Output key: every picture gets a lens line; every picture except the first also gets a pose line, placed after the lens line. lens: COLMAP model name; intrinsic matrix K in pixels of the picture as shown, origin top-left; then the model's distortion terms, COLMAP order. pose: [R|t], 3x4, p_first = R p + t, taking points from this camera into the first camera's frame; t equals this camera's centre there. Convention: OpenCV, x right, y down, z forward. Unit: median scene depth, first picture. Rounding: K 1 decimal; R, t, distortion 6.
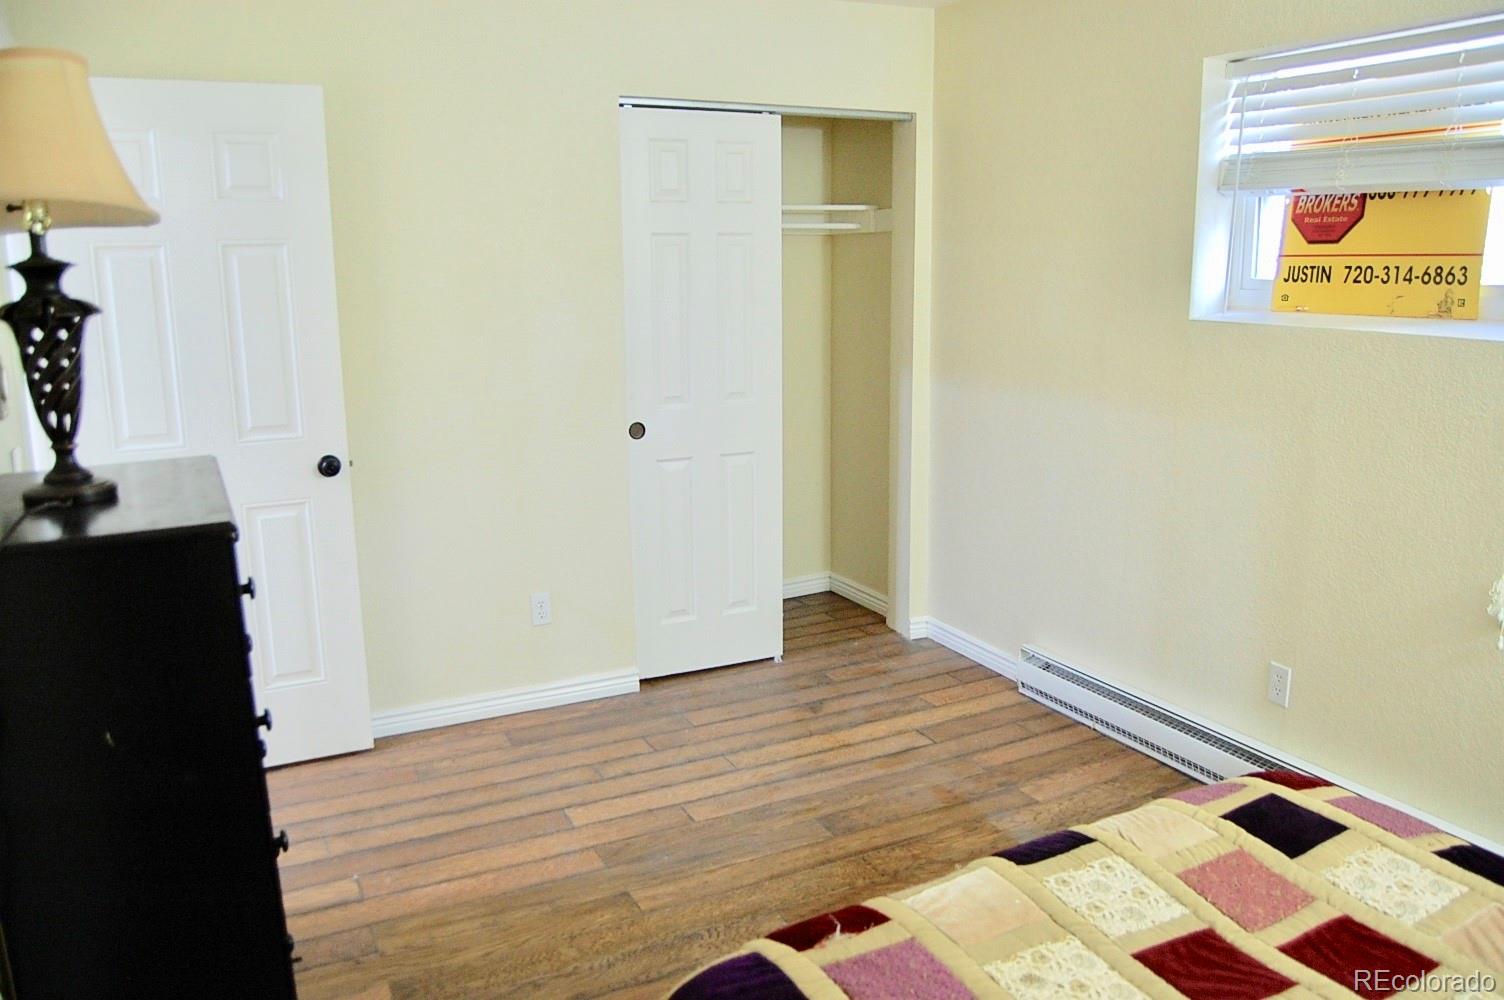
lens RADIAL K [[1171.0, 0, 783.4], [0, 1171.0, 526.0], [0, 0, 1]] dist [-0.094241, 0.033397]
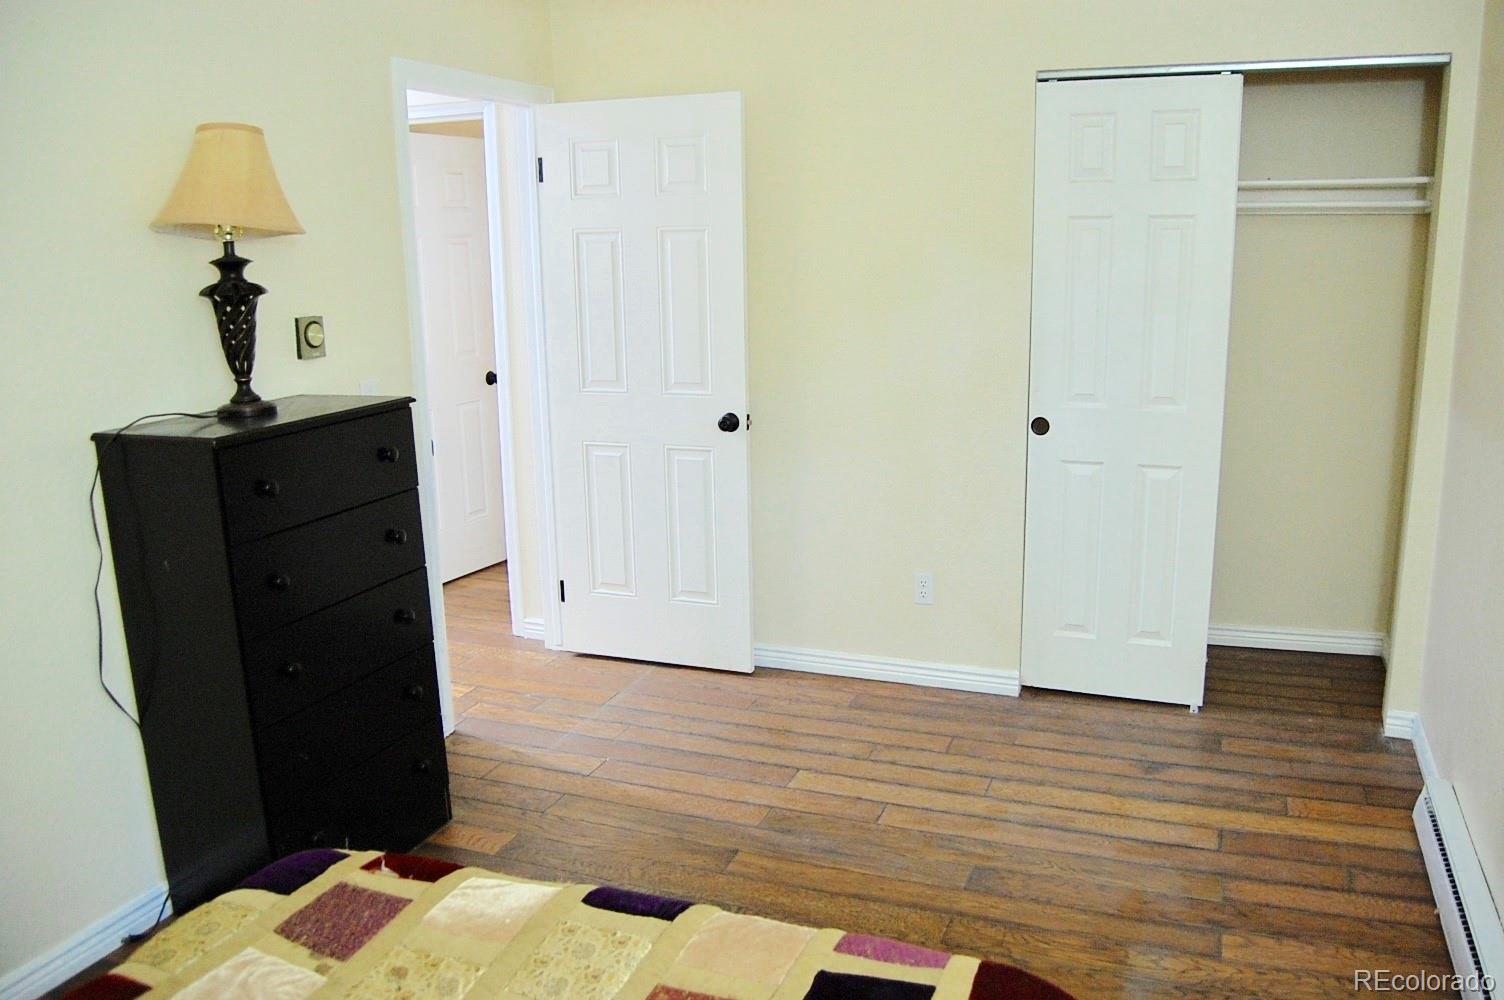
lens RADIAL K [[1171.0, 0, 774.7], [0, 1171.0, 530.5], [0, 0, 1]] dist [-0.094241, 0.033397]
pose [[0.659318, 0.177418, -0.730632, 0.457016], [-0.155550, 0.982923, 0.098314, -0.060478], [0.735598, 0.048829, 0.675656, 0.220381]]
